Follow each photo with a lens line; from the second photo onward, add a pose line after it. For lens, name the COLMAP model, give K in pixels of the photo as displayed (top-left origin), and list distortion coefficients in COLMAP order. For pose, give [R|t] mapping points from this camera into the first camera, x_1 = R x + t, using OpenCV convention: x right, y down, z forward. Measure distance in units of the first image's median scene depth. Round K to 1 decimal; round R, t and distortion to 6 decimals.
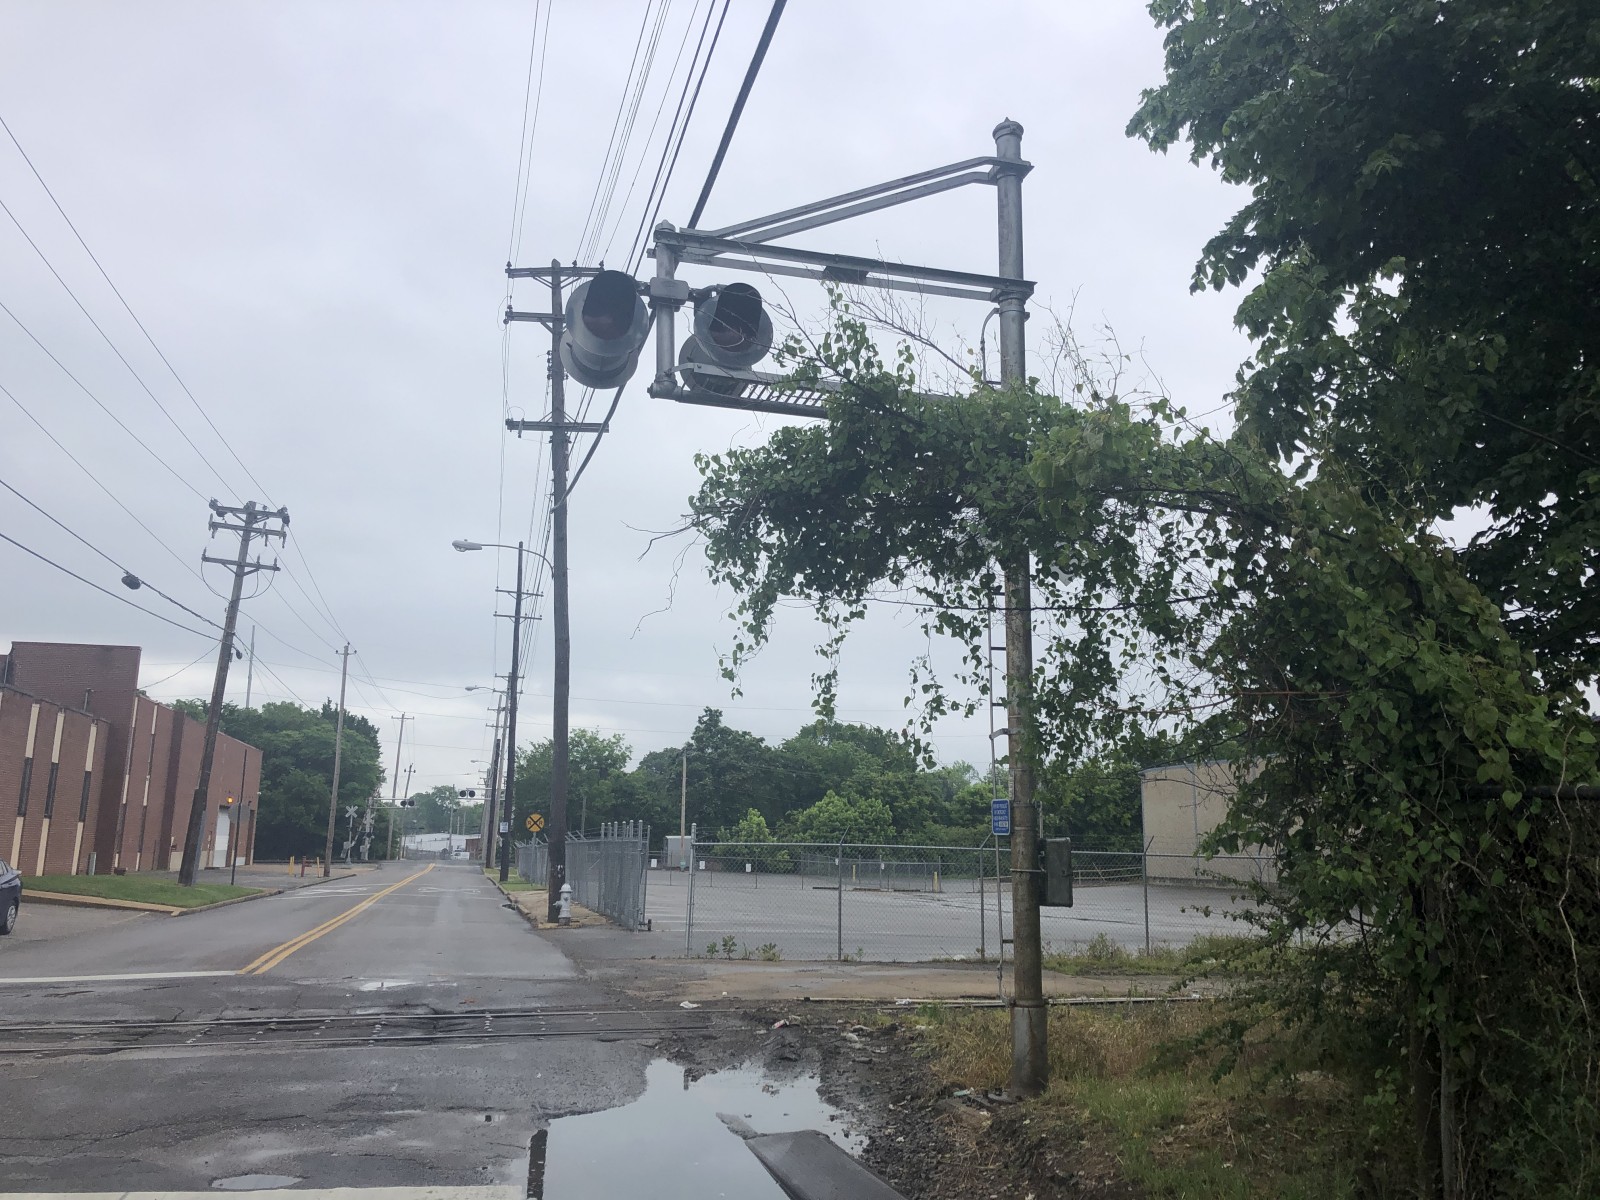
lens RADIAL K [[1311.6, 0, 810.4], [0, 1311.6, 580.9], [0, 0, 1]] dist [0.053797, -0.061978]
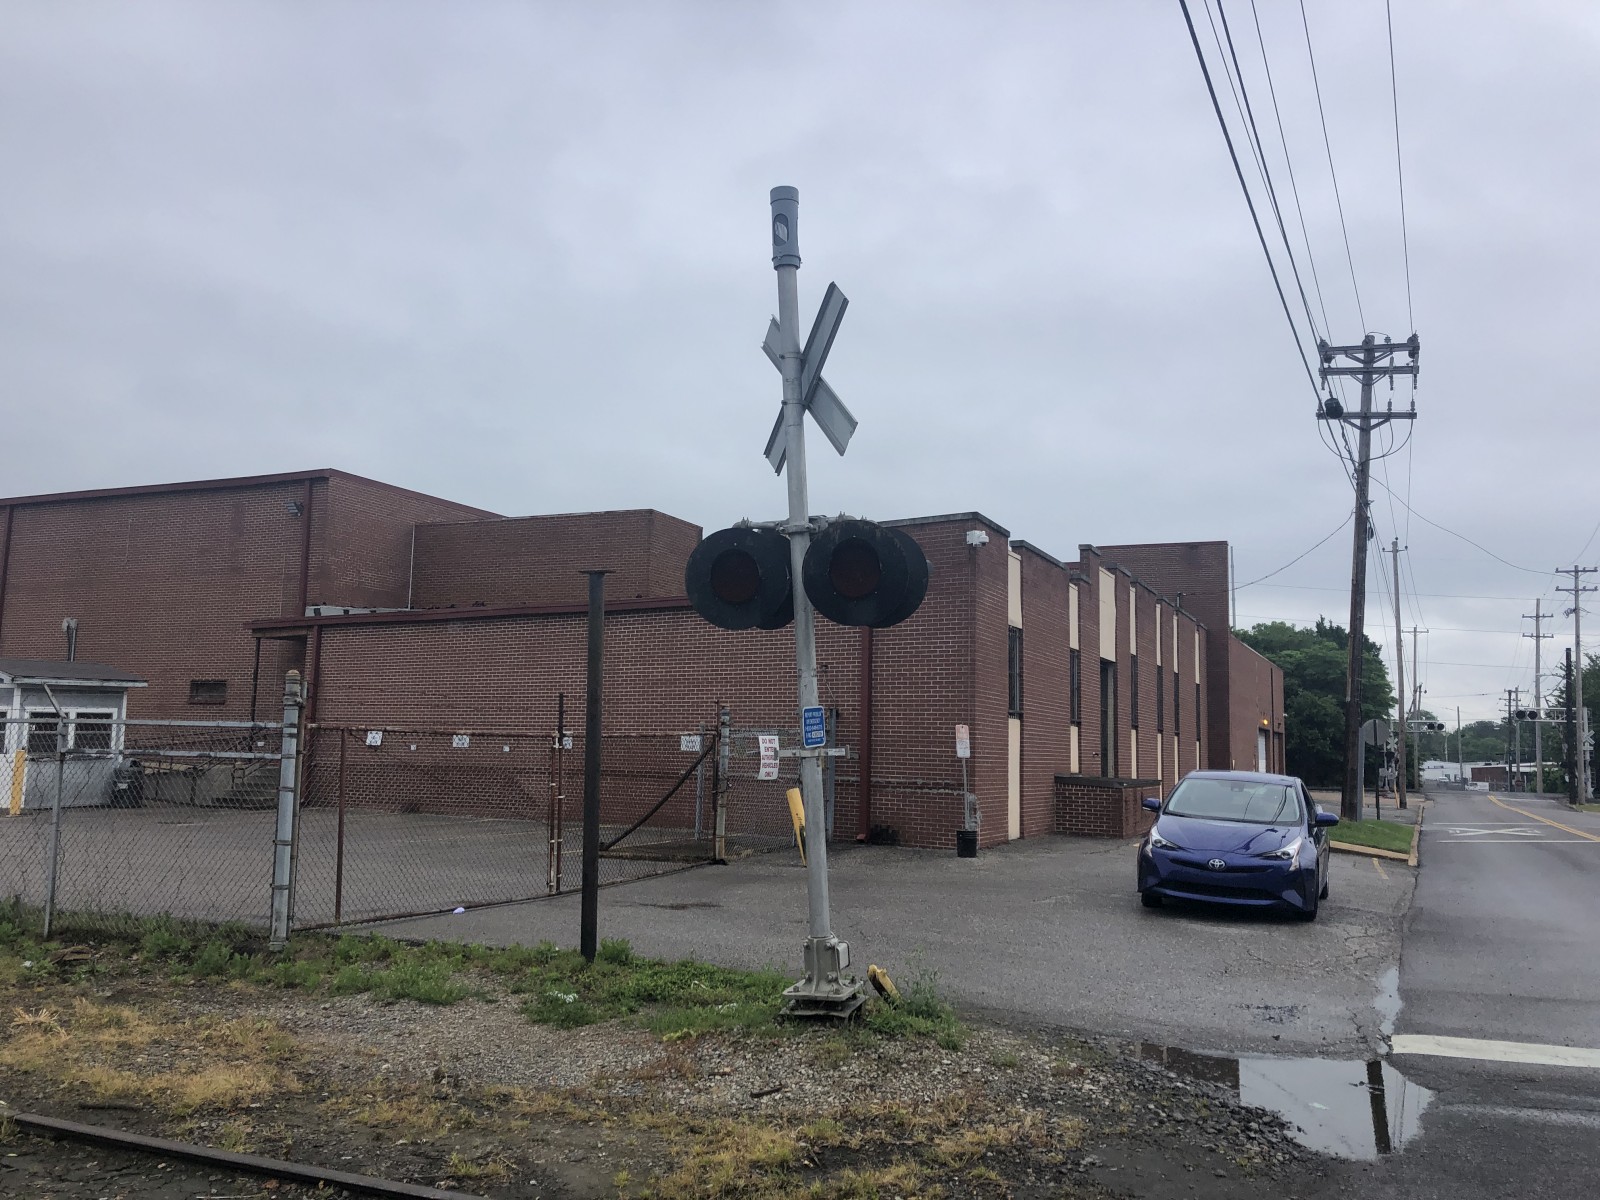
lens RADIAL K [[1311.6, 0, 799.4], [0, 1311.6, 594.1], [0, 0, 1]] dist [0.053797, -0.061978]
pose [[0.770259, -0.067962, -0.634099, -0.512976], [0.108387, 0.993791, 0.025148, 0.093088], [0.628453, -0.088098, 0.772842, 0.451632]]
